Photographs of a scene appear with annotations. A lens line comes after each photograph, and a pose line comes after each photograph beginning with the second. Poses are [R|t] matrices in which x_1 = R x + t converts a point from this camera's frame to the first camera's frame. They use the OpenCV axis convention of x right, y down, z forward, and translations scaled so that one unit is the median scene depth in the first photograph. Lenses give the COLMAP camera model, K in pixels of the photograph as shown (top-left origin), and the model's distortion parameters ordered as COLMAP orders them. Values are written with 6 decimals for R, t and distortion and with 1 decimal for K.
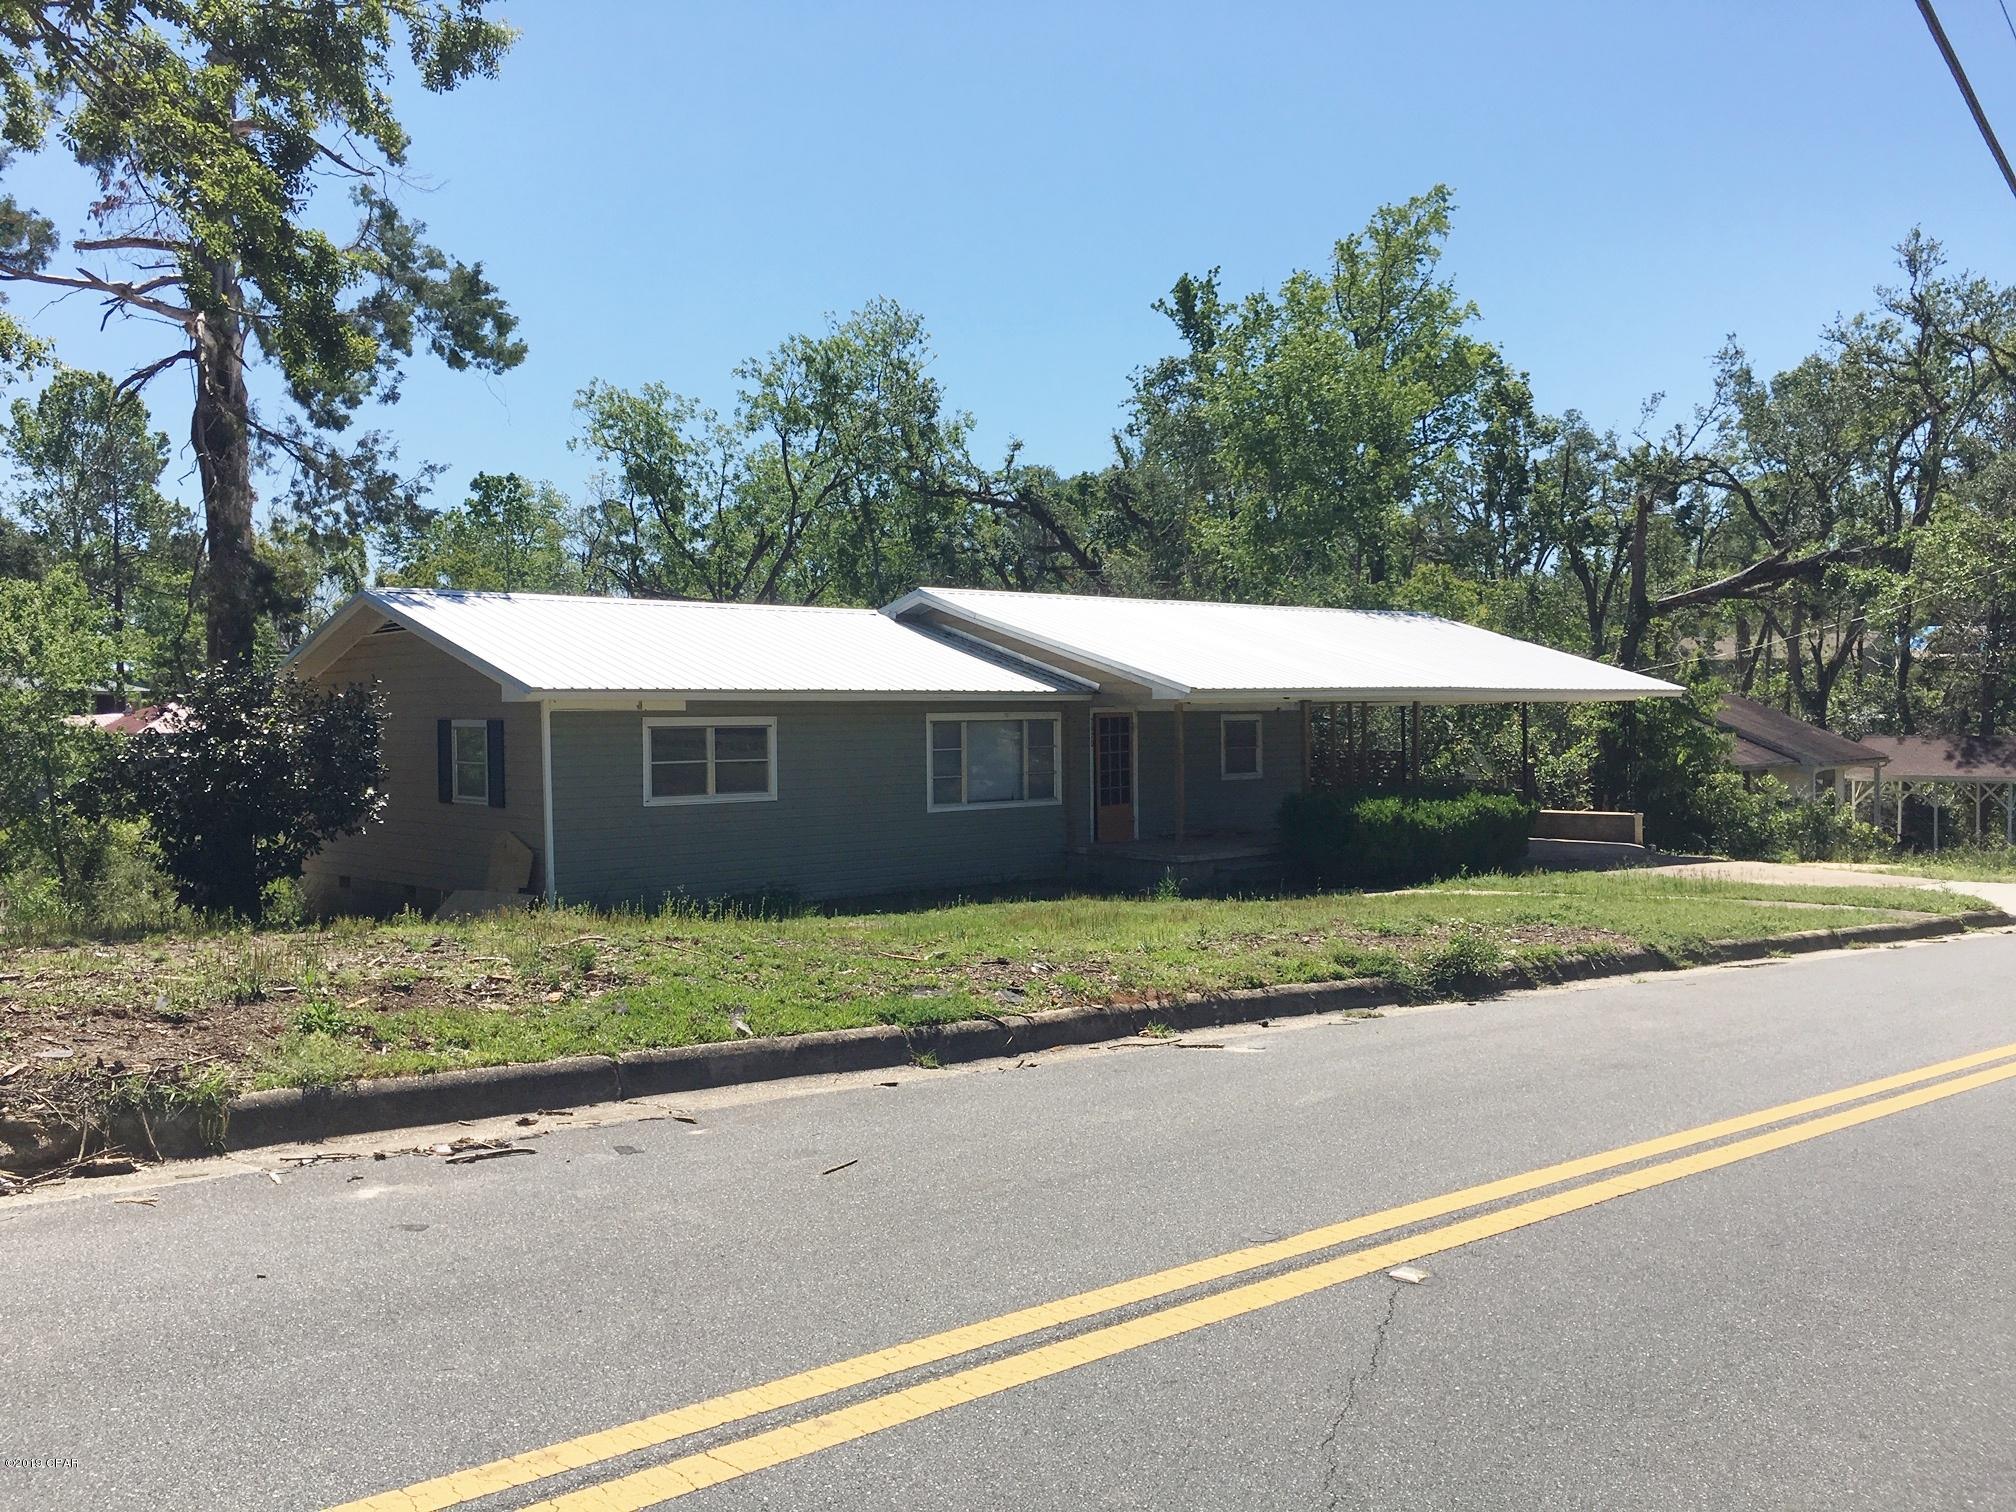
lens RADIAL K [[1716.8, 0, 1028.3], [0, 1716.8, 751.5], [0, 0, 1]] dist [0.083543, -0.116130]
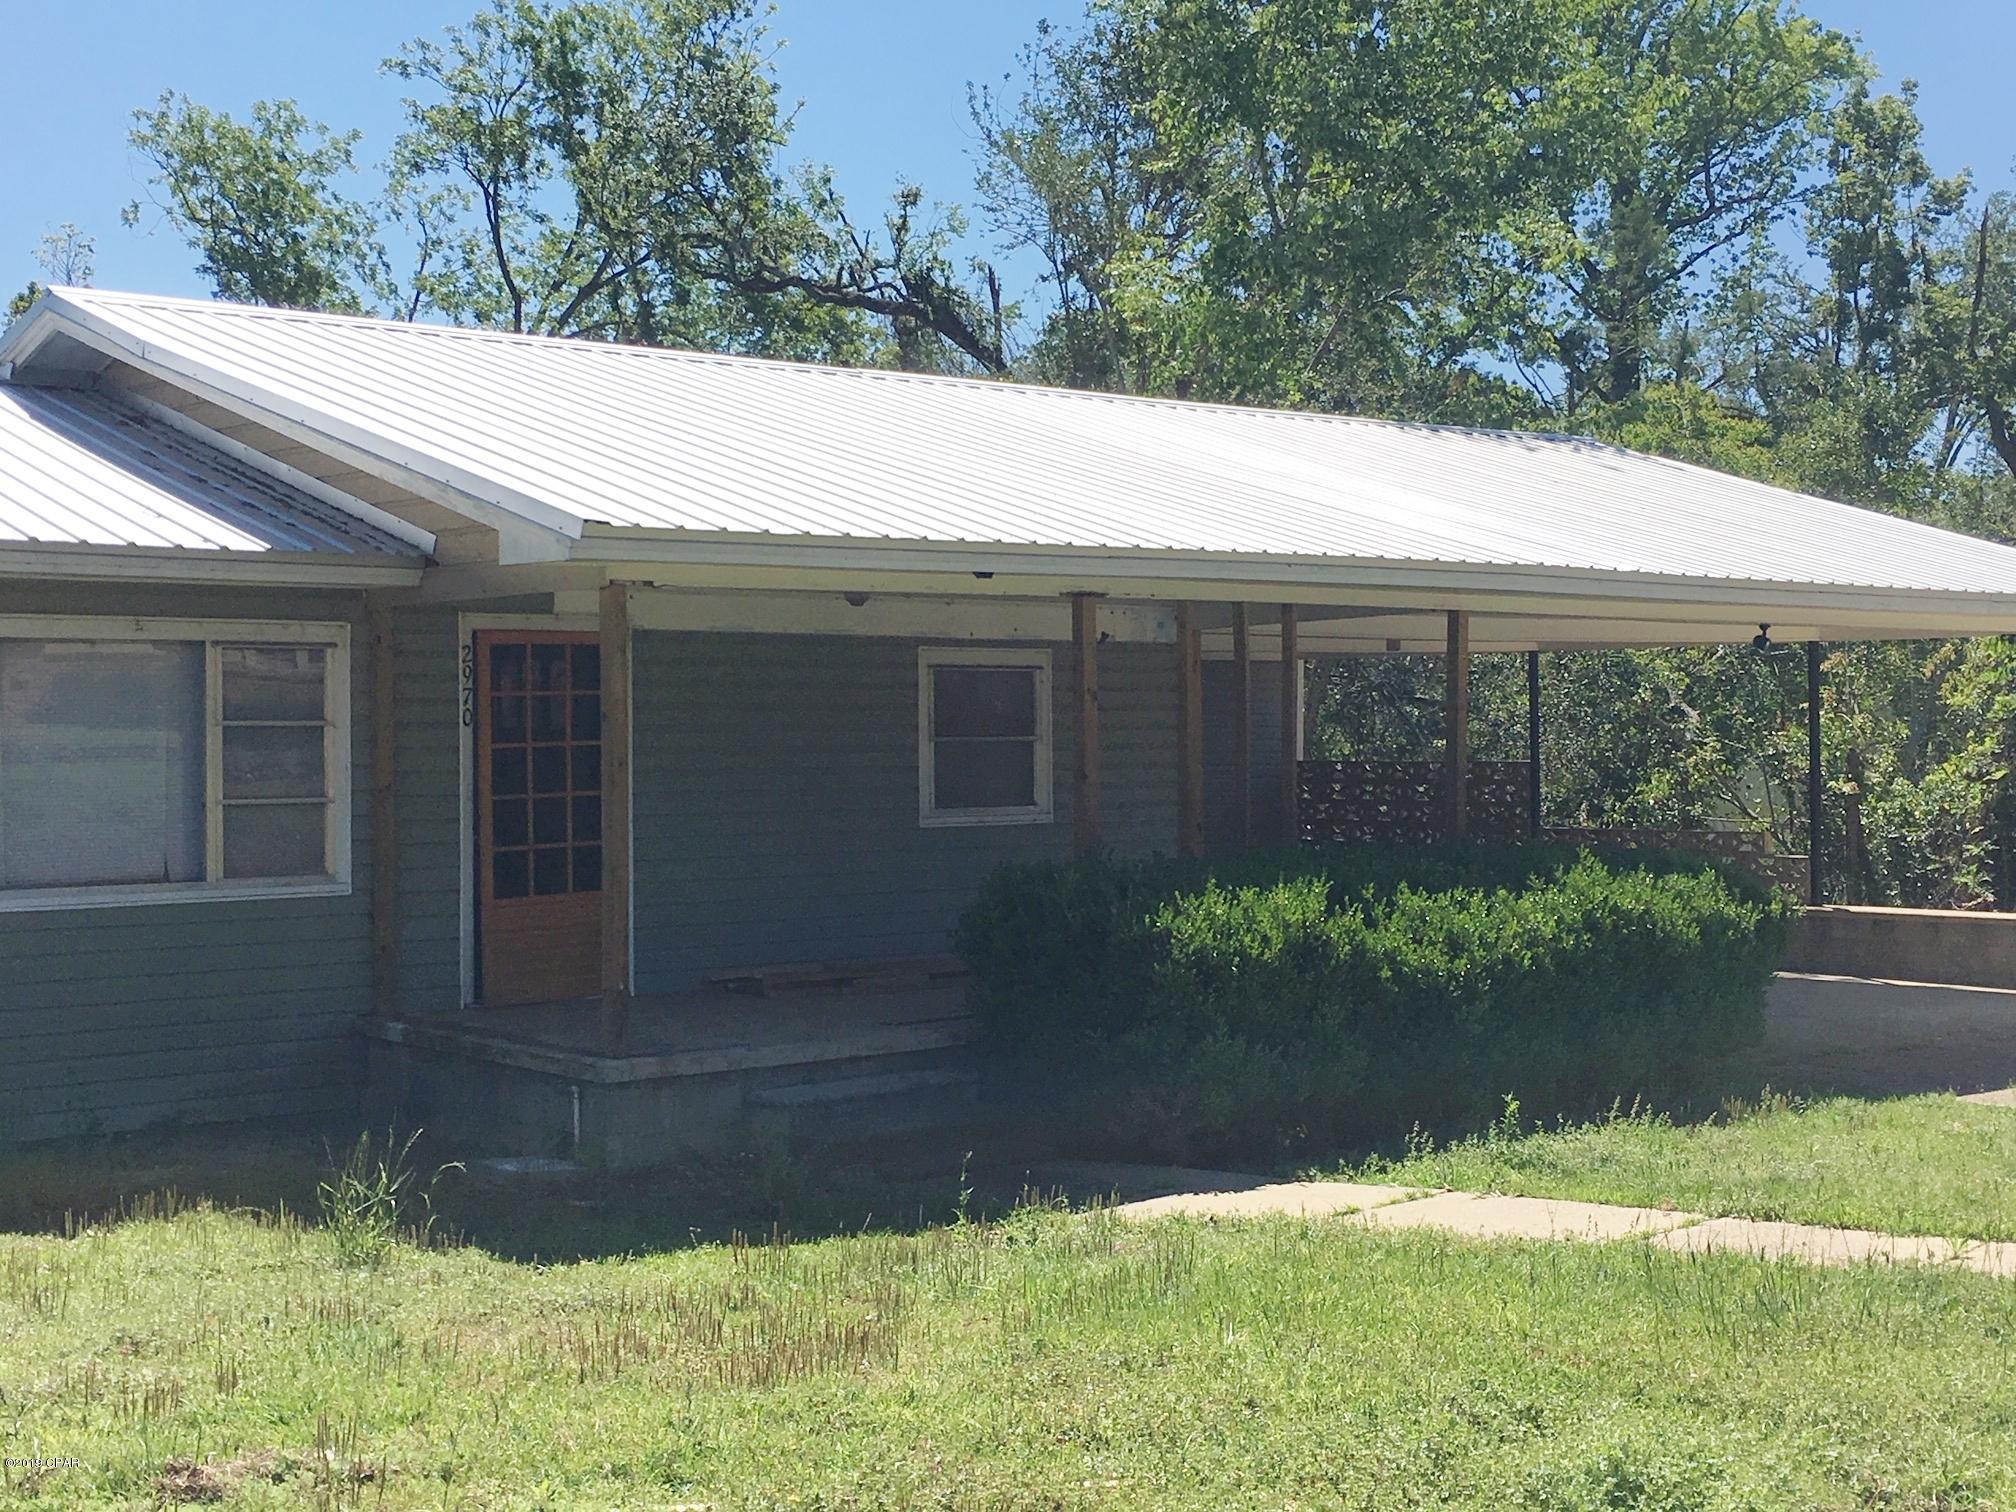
lens RADIAL K [[2633.9, 0, 992.7], [0, 2633.9, 760.4], [0, 0, 1]] dist [0.072477, 0.000000]
pose [[0.997937, 0.003547, -0.064102, 0.116230], [-0.004206, 0.999940, -0.010148, 0.005809], [0.064062, 0.010397, 0.997892, 0.313673]]
